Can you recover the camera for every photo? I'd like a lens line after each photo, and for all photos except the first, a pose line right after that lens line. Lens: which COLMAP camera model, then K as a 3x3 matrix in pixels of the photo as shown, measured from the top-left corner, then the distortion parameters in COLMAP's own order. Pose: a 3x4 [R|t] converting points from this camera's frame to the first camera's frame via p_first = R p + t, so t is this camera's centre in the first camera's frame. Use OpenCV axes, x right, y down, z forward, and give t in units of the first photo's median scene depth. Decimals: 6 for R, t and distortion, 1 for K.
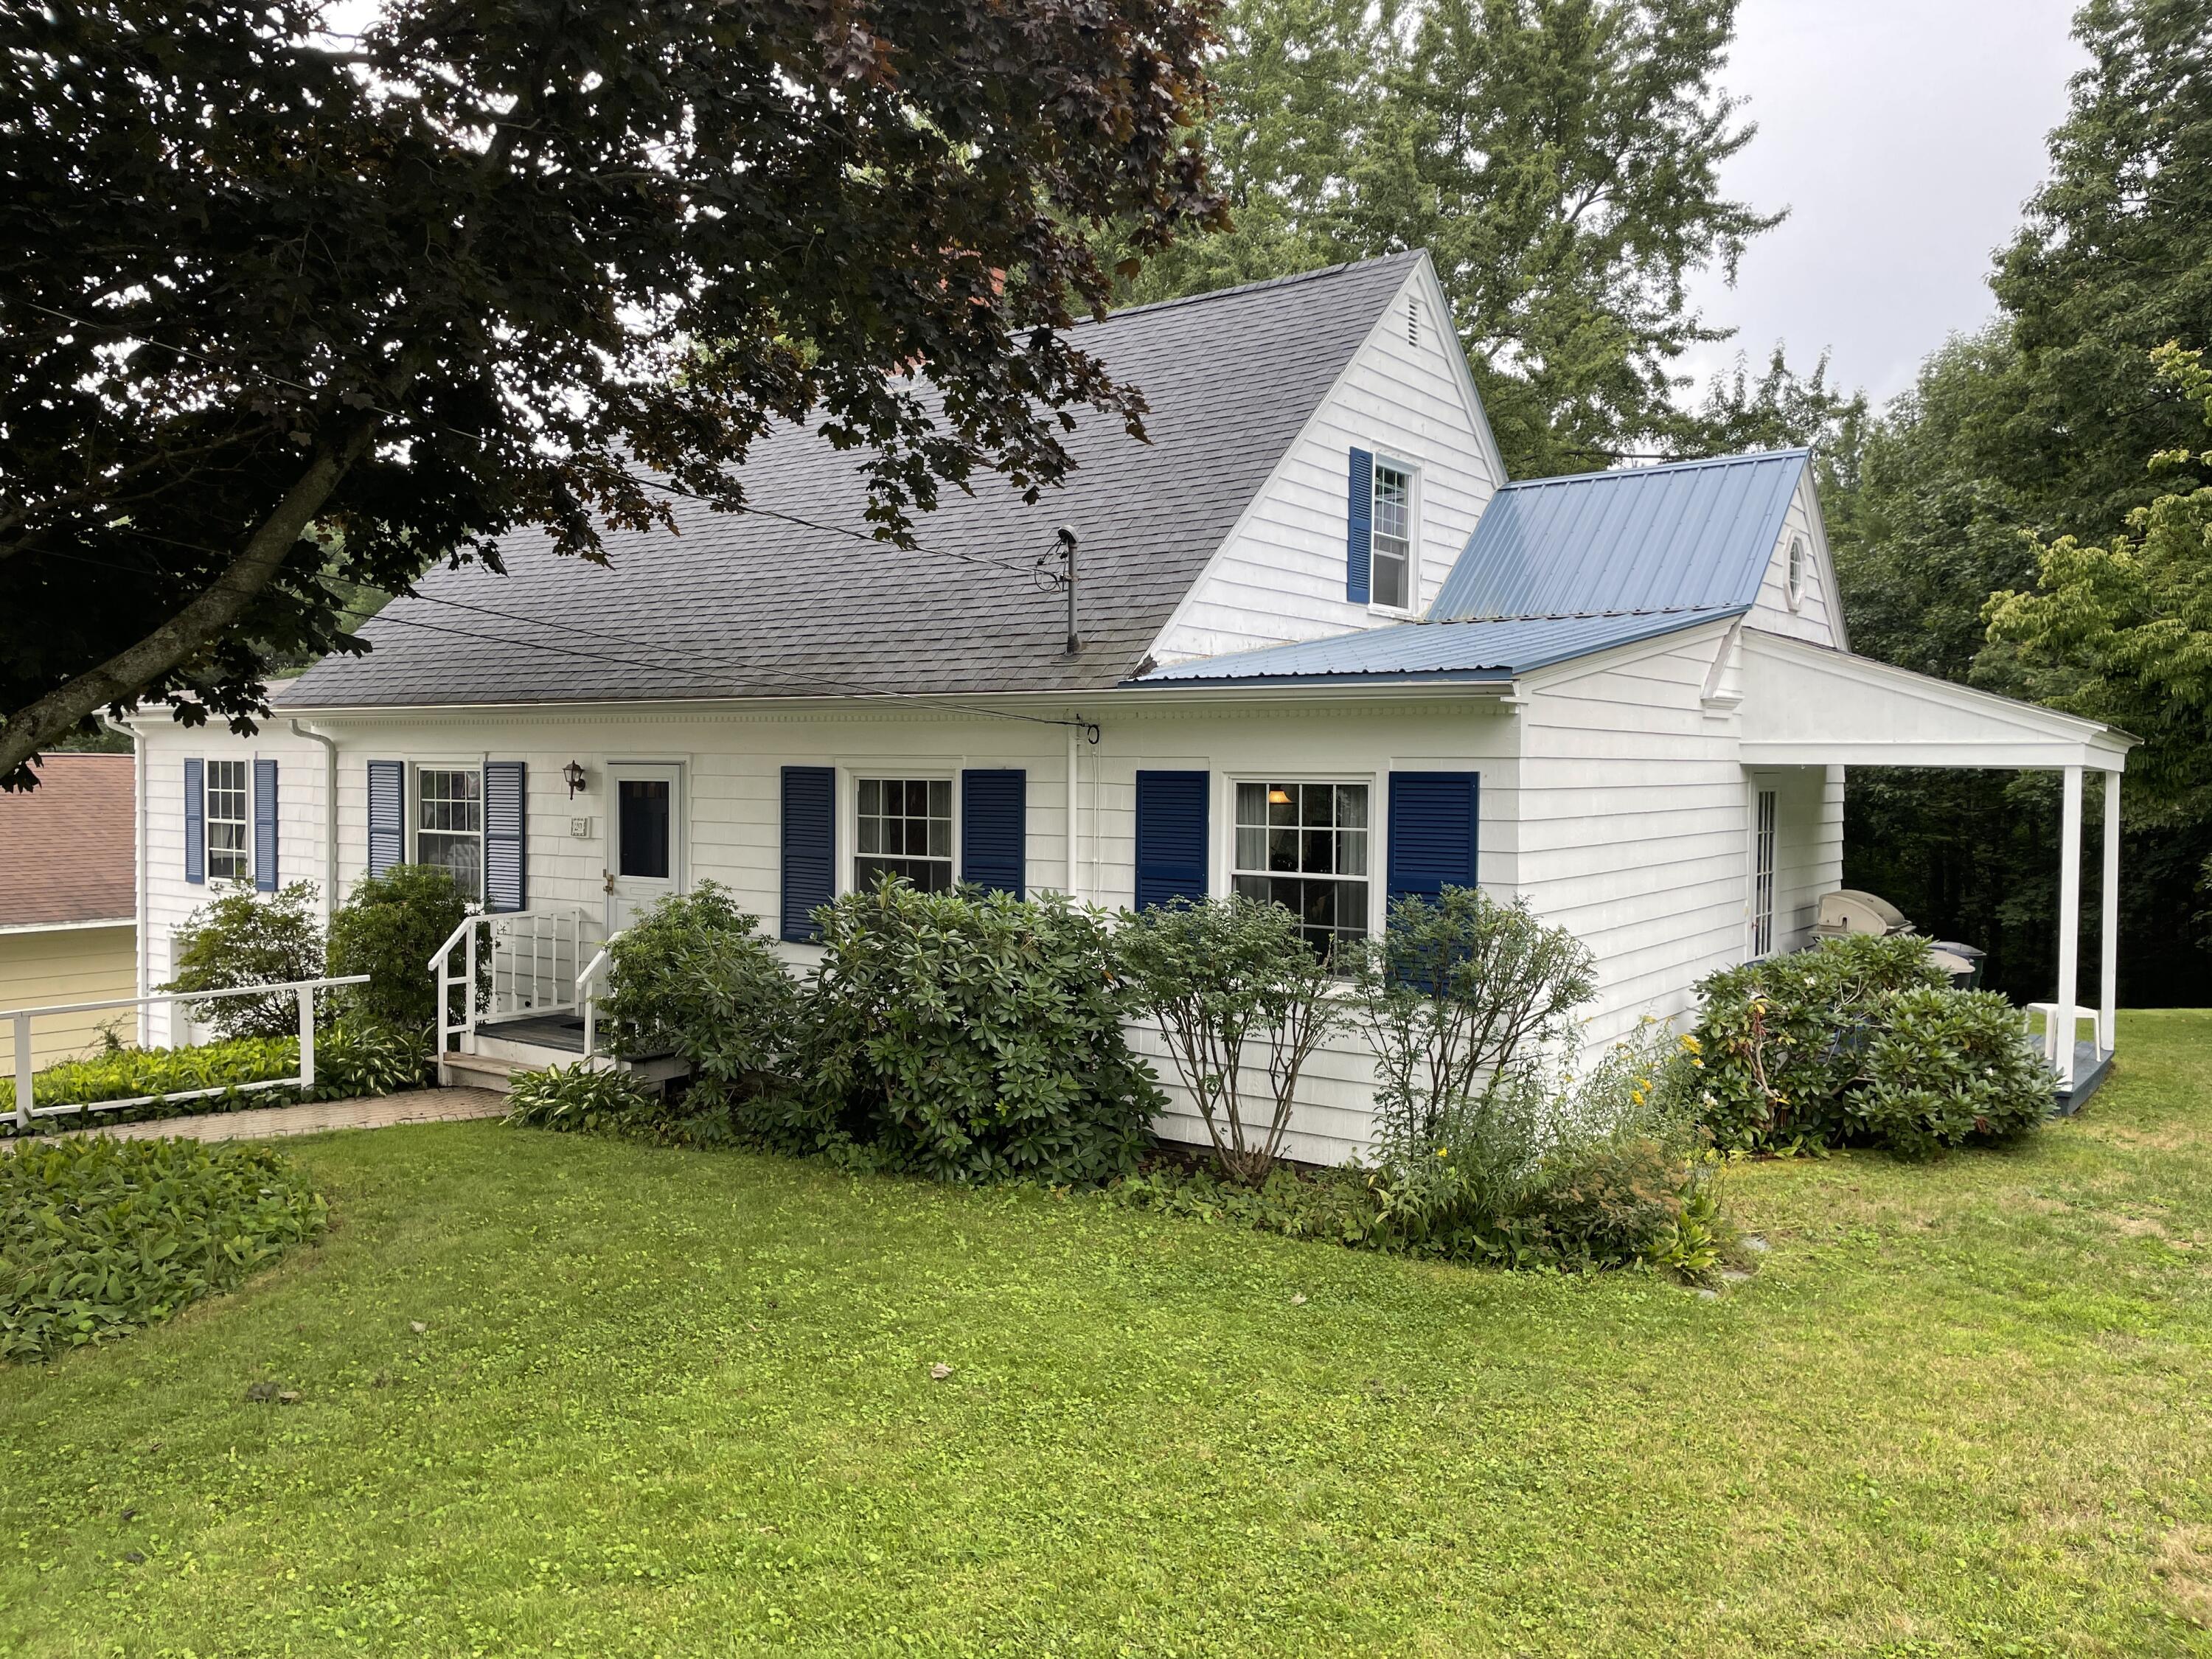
lens RADIAL K [[1653.7, 0, 1106.8], [0, 1653.7, 841.8], [0, 0, 1]] dist [0.068342, -0.082661]
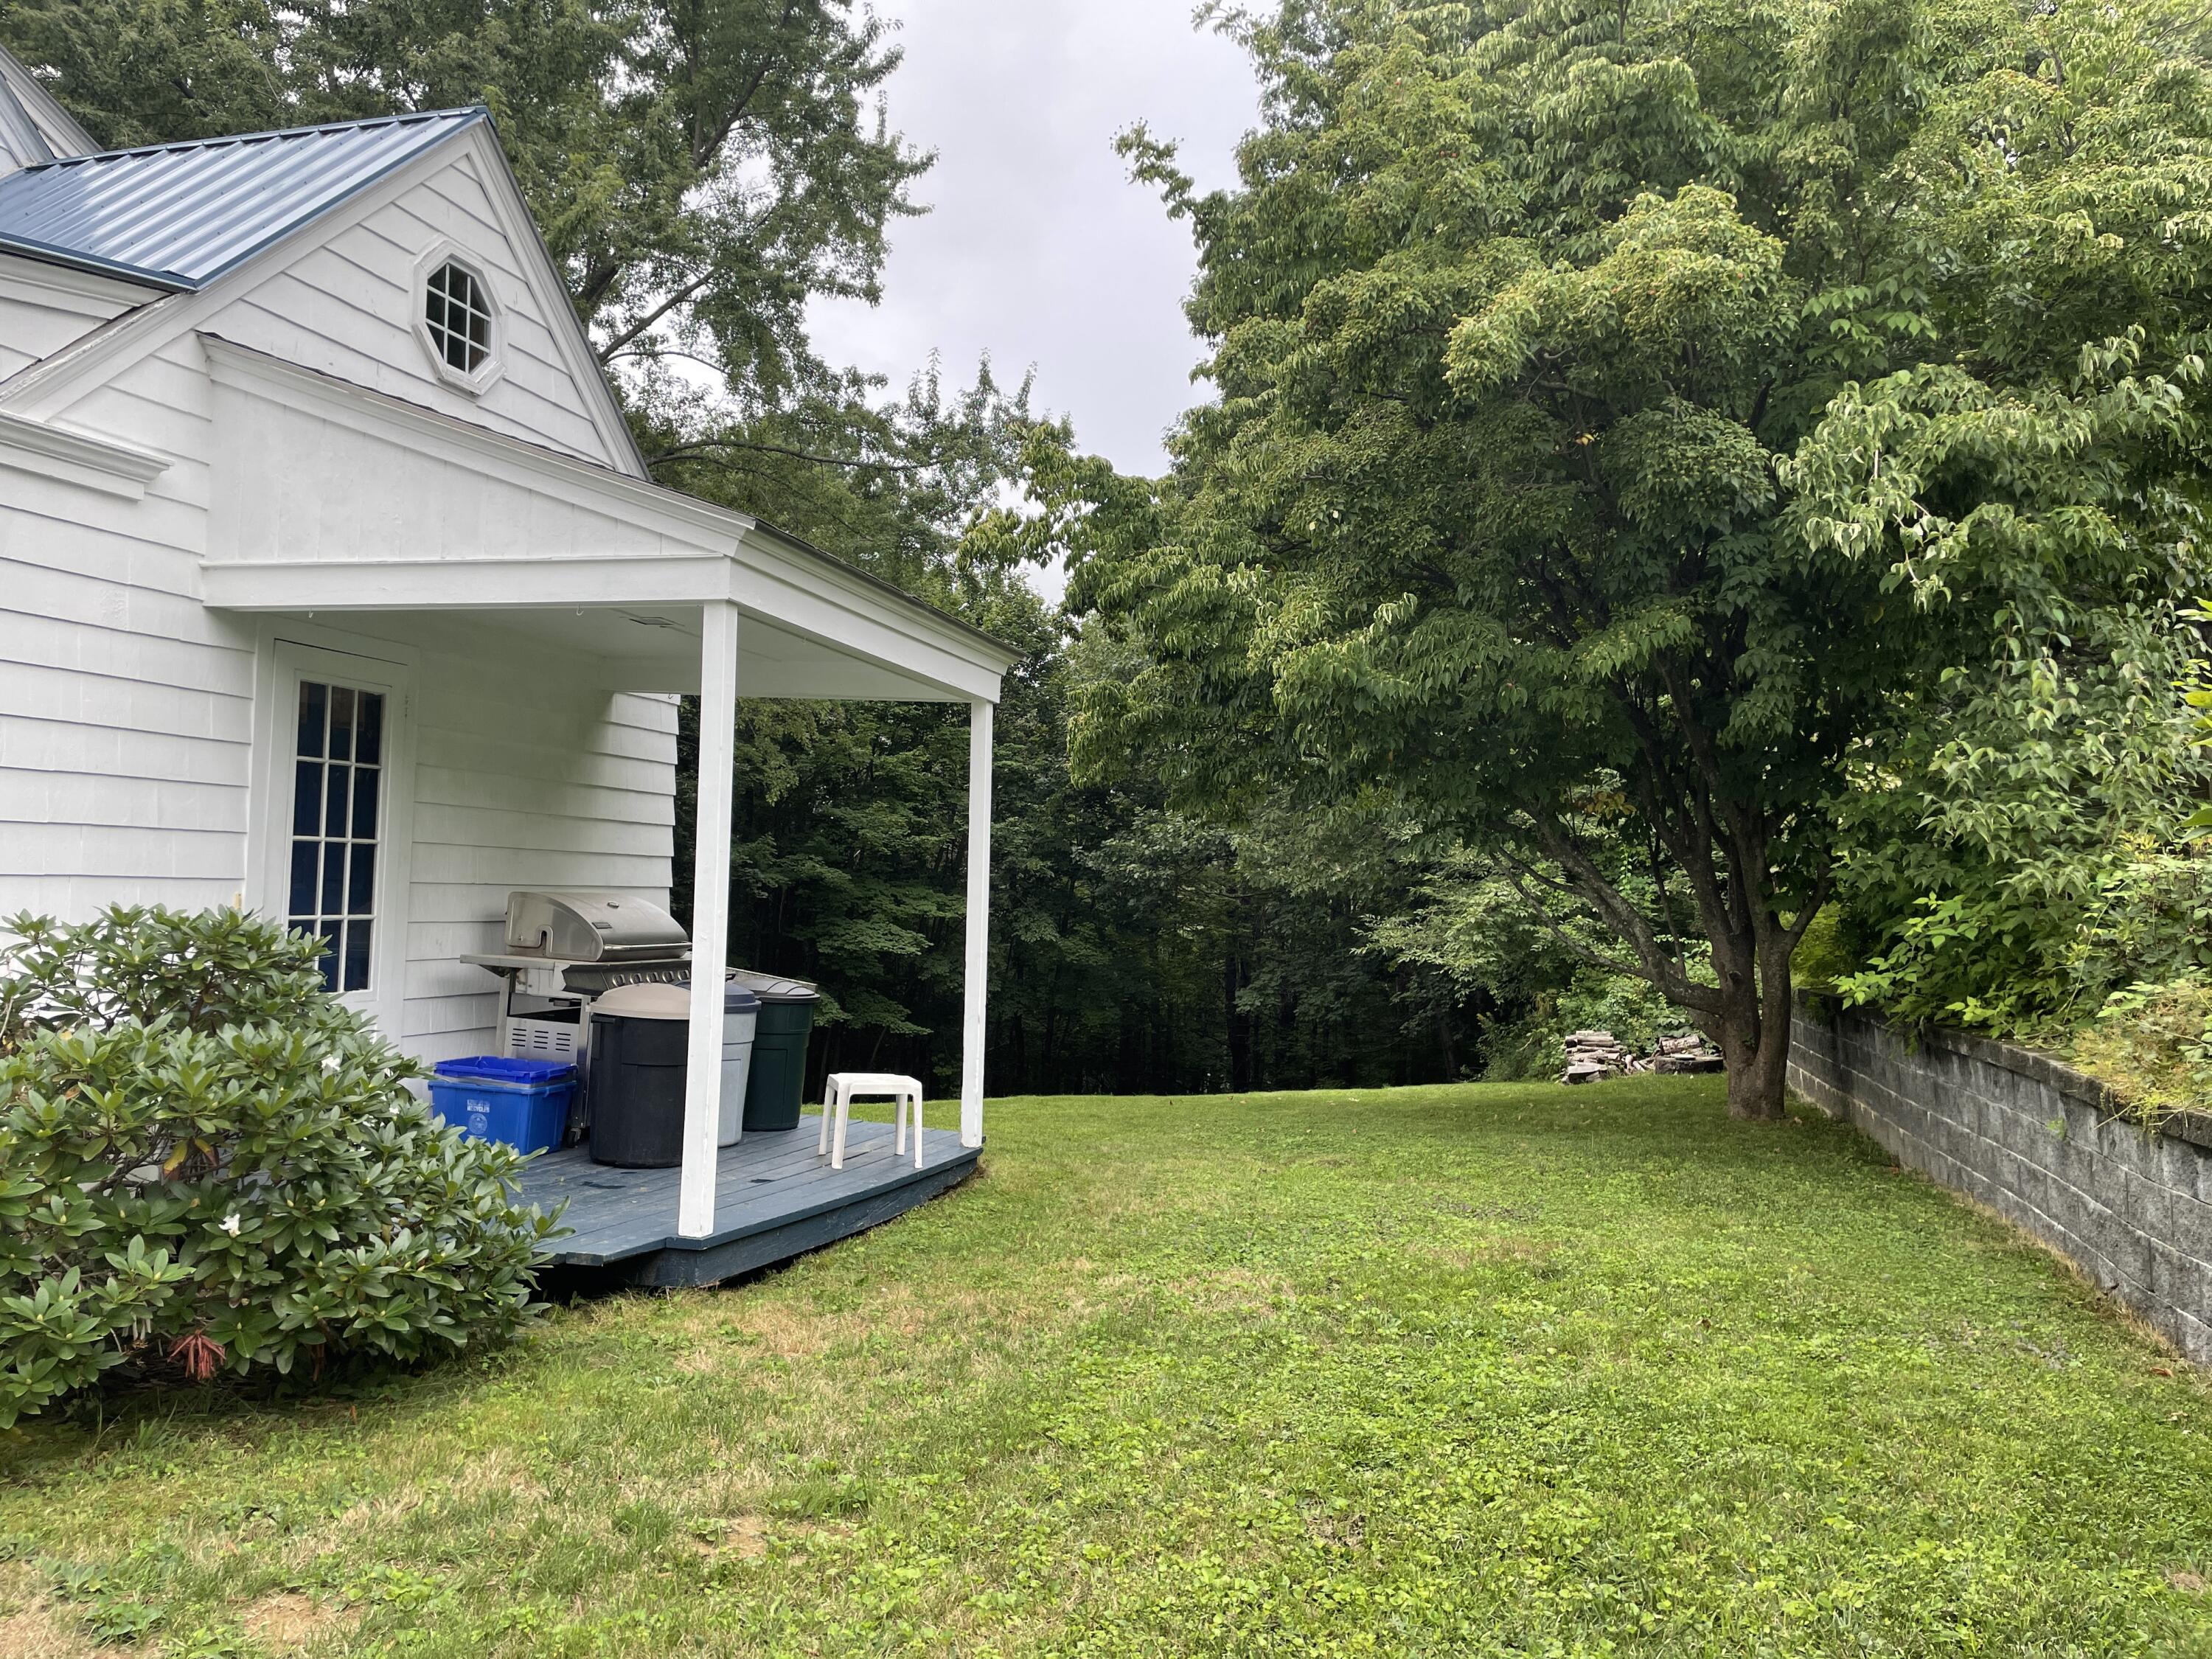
lens RADIAL K [[1653.7, 0, 1123.4], [0, 1653.7, 837.2], [0, 0, 1]] dist [0.068342, -0.082661]
pose [[0.936718, 0.035419, 0.348290, 0.500549], [-0.012103, 0.997551, -0.068894, 0.059484], [-0.349877, 0.060319, 0.934852, 0.462464]]
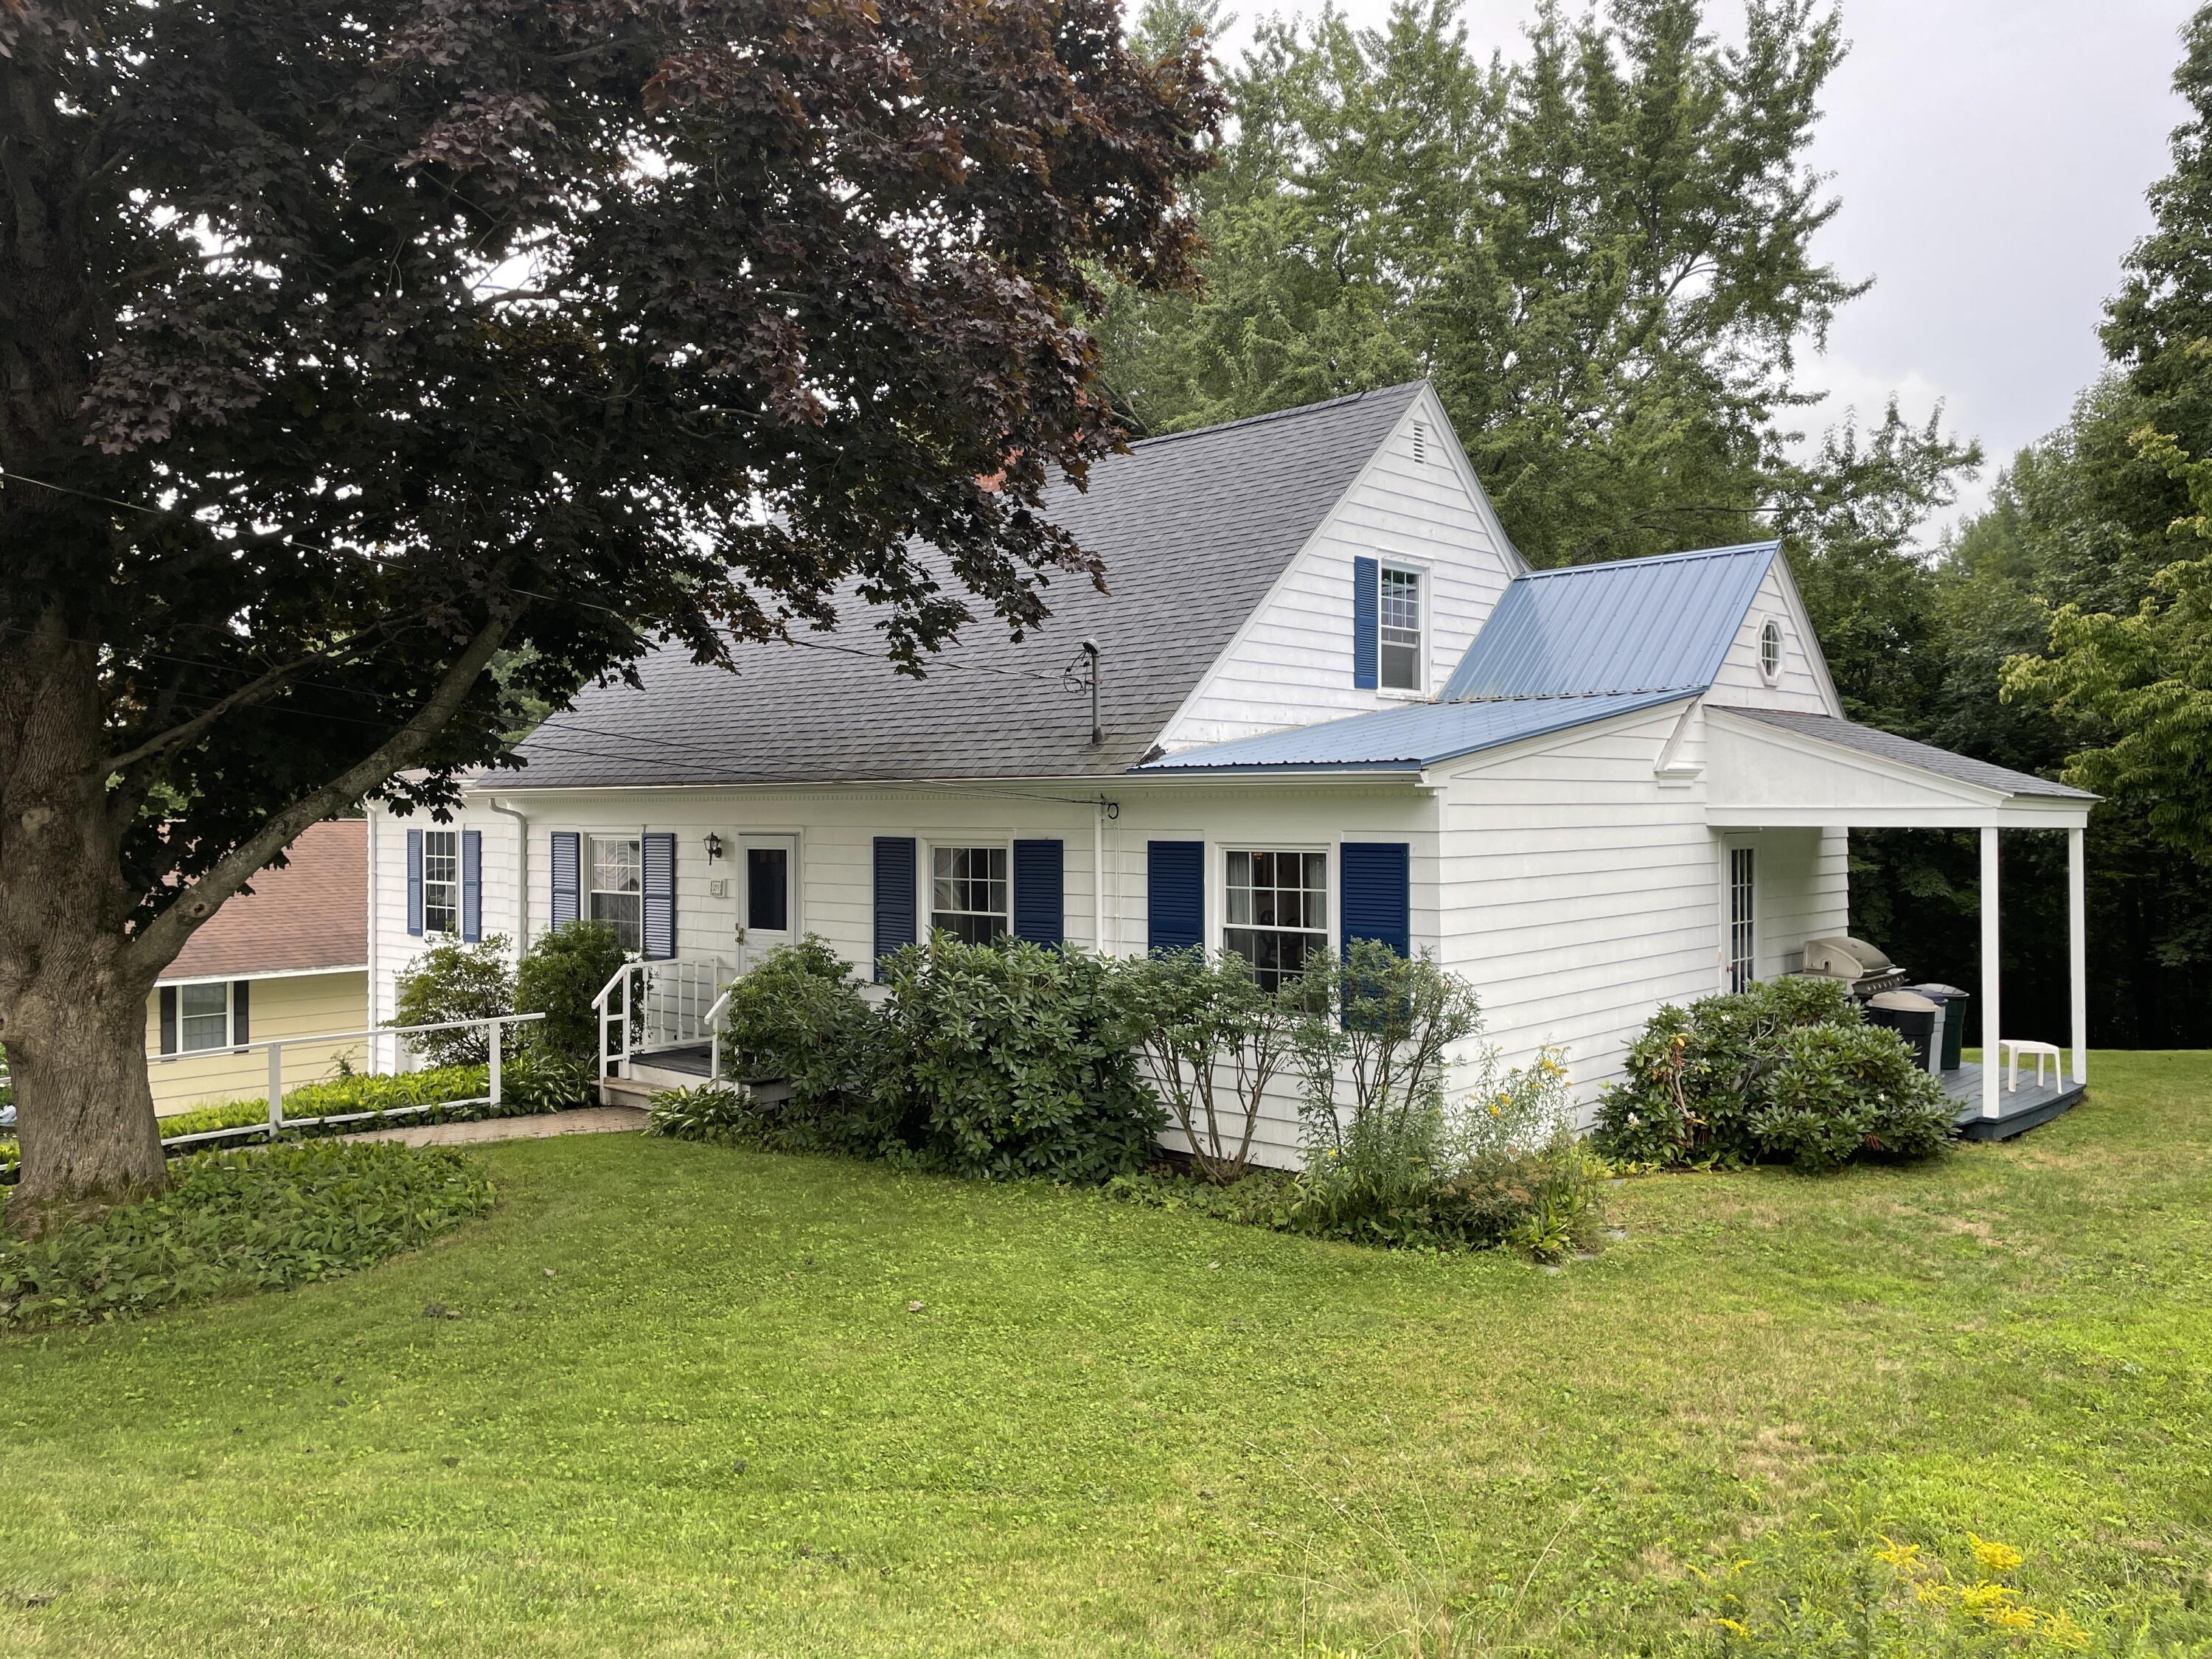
lens RADIAL K [[1653.7, 0, 1116.1], [0, 1653.7, 828.8], [0, 0, 1]] dist [0.068342, -0.082661]
pose [[0.994044, -0.011399, -0.108377, 0.112275], [0.007866, 0.999425, -0.032975, -0.011319], [0.108691, 0.031926, 0.993563, -0.174308]]
